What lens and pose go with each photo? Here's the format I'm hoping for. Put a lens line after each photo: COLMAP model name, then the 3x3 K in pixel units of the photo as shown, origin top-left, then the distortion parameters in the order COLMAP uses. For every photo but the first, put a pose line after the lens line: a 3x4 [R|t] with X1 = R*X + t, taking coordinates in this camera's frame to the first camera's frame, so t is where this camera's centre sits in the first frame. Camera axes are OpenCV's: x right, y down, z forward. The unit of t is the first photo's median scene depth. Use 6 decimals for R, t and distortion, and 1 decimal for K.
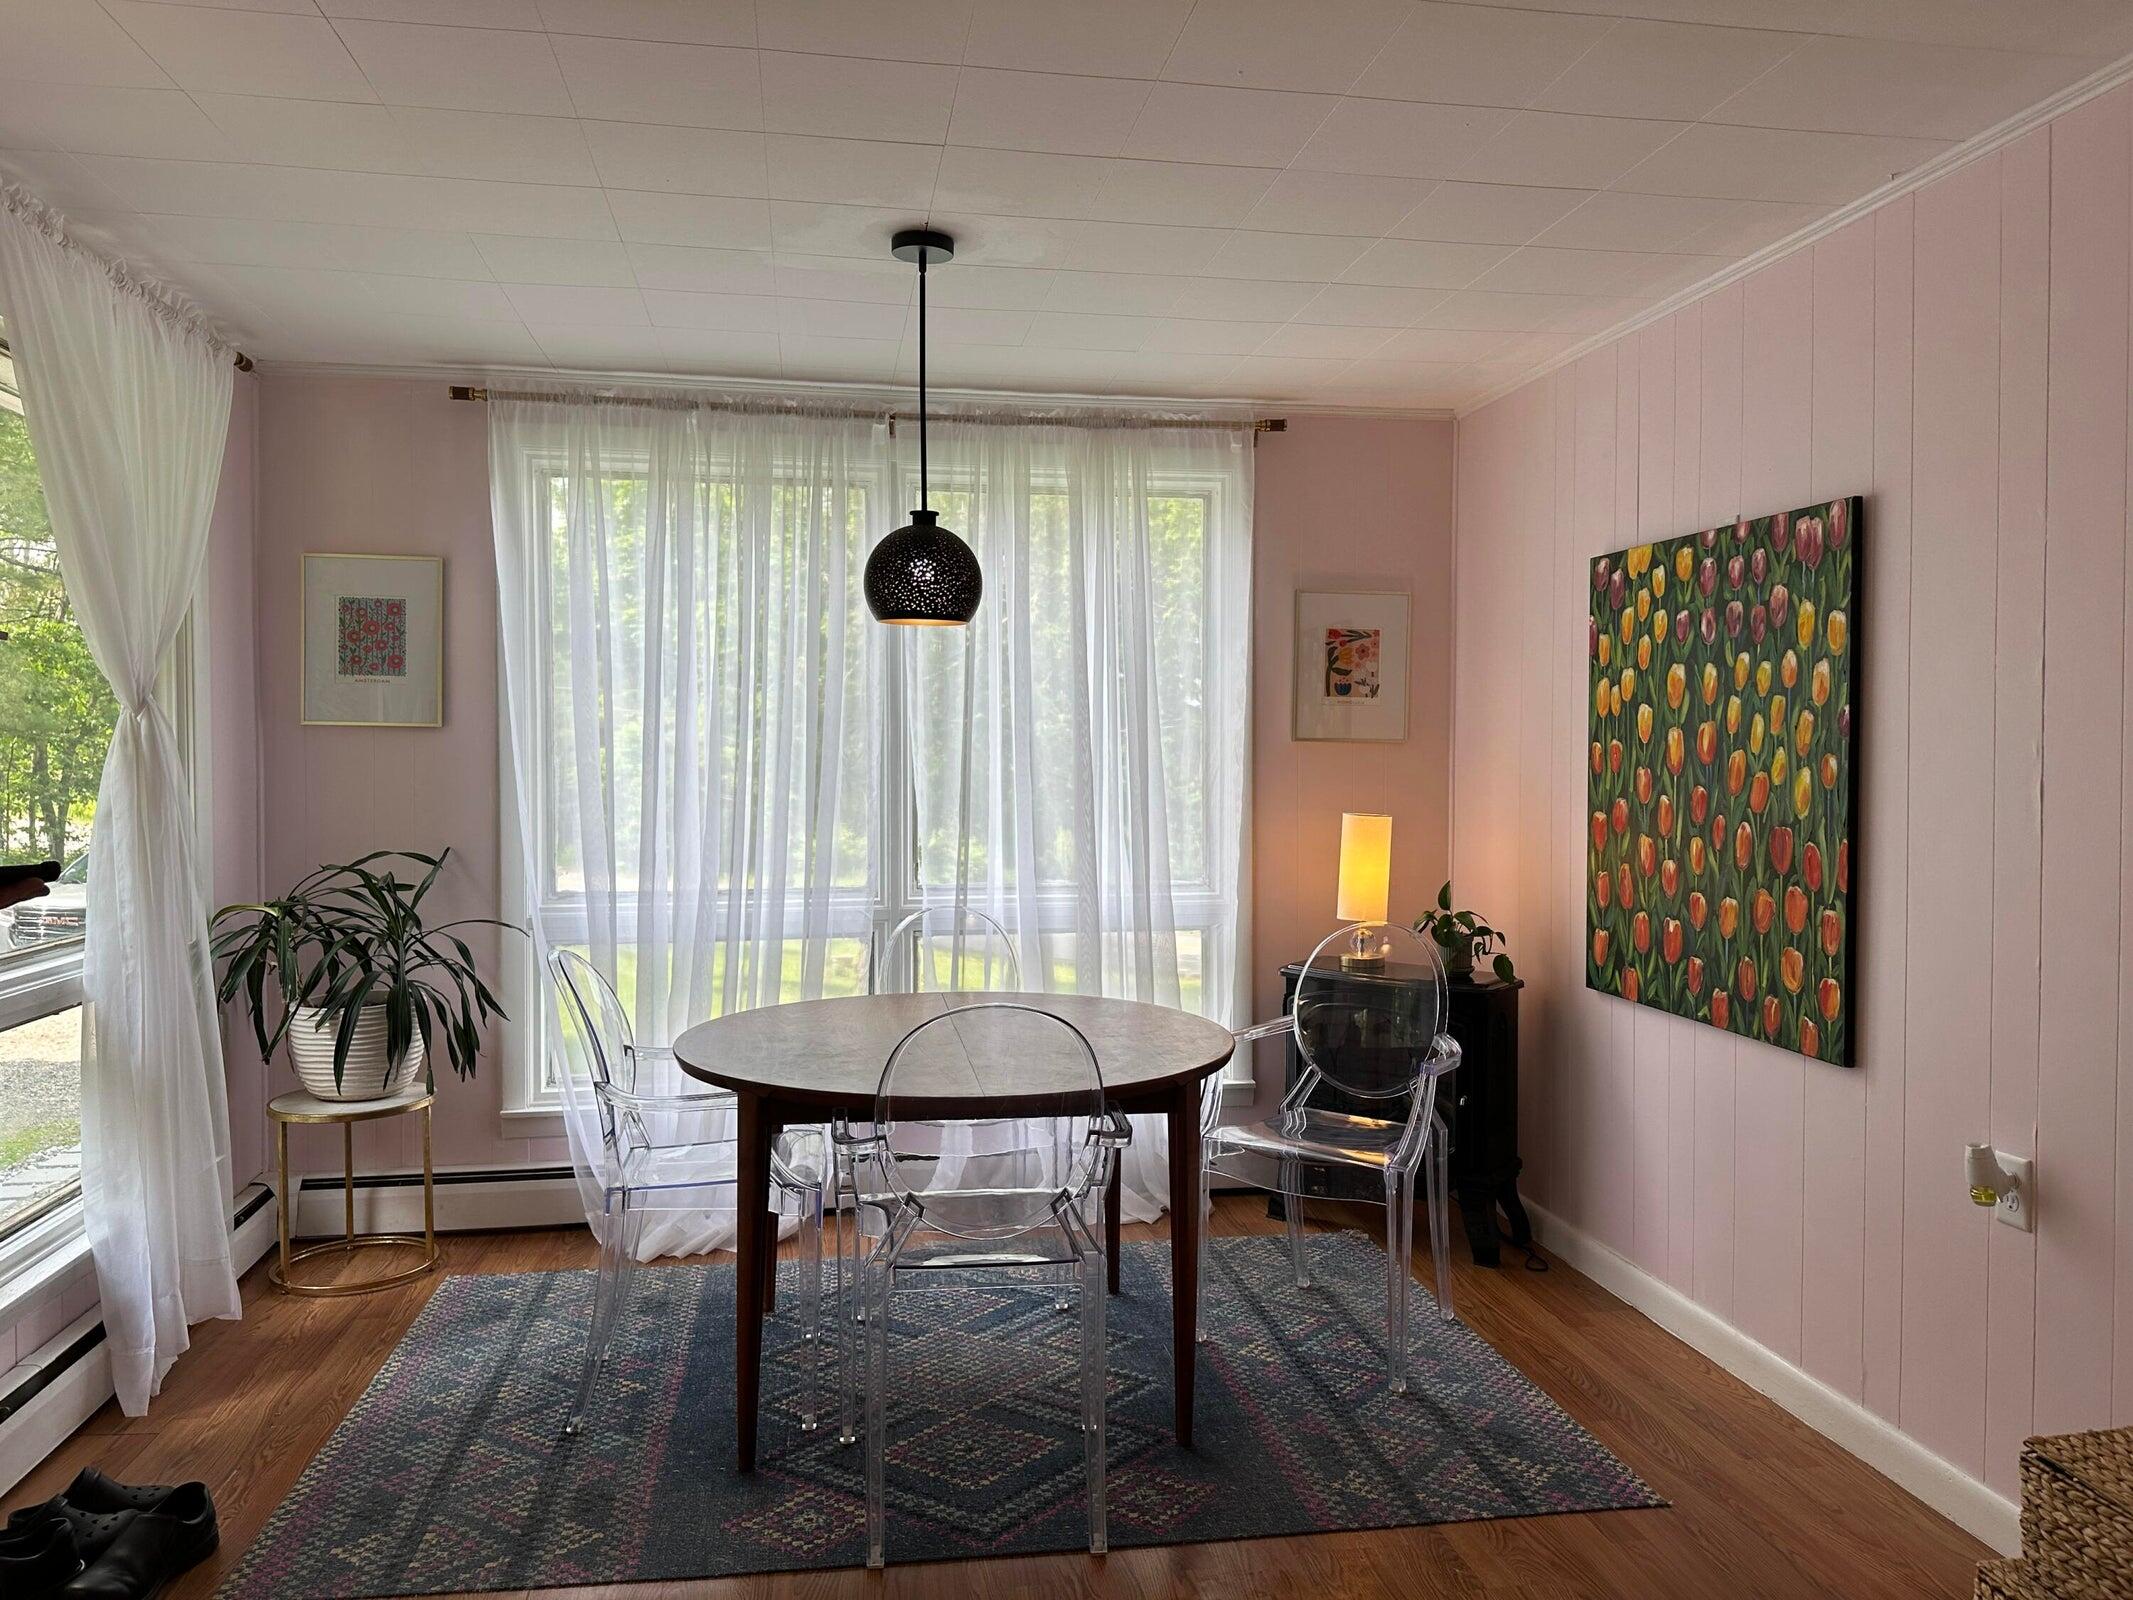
lens RADIAL K [[1484.8, 0, 1054.8], [0, 1484.8, 793.7], [0, 0, 1]] dist [0.040016, -0.052947]
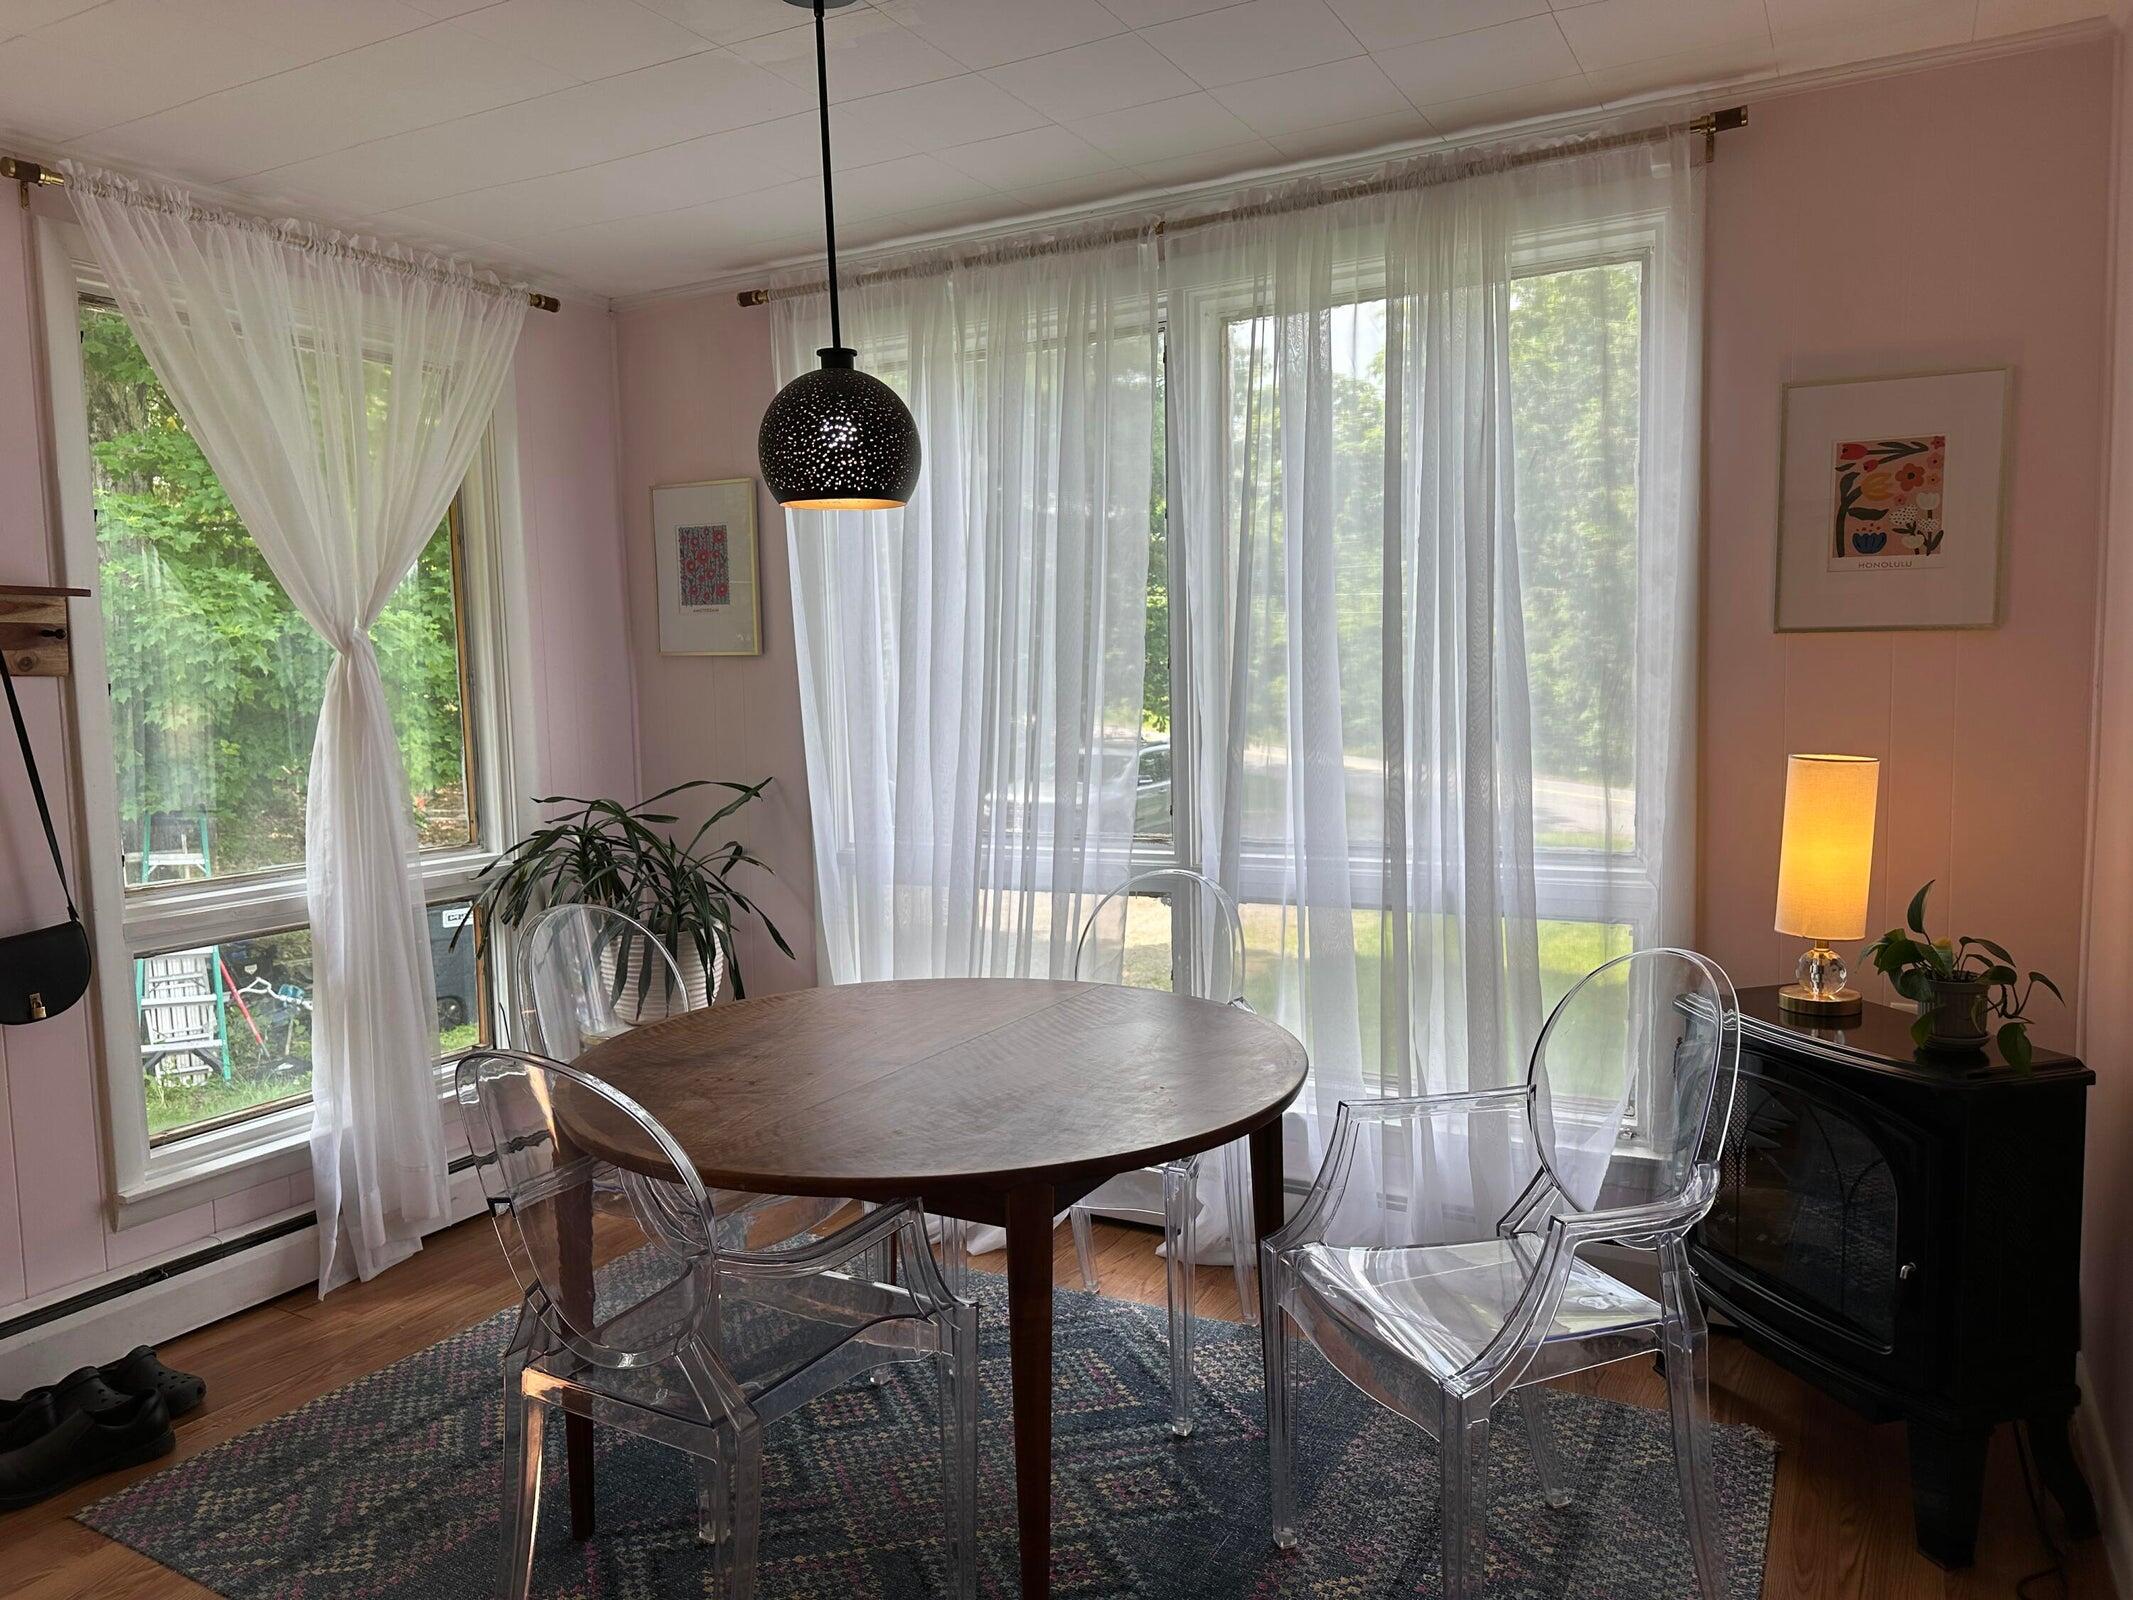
lens RADIAL K [[1484.8, 0, 1039.9], [0, 1484.8, 813.2], [0, 0, 1]] dist [0.040016, -0.052947]
pose [[0.791831, 0.035886, -0.609685, 0.370406], [0.010860, 0.997287, 0.072805, -0.011454], [0.610644, -0.064271, 0.789293, 0.383322]]
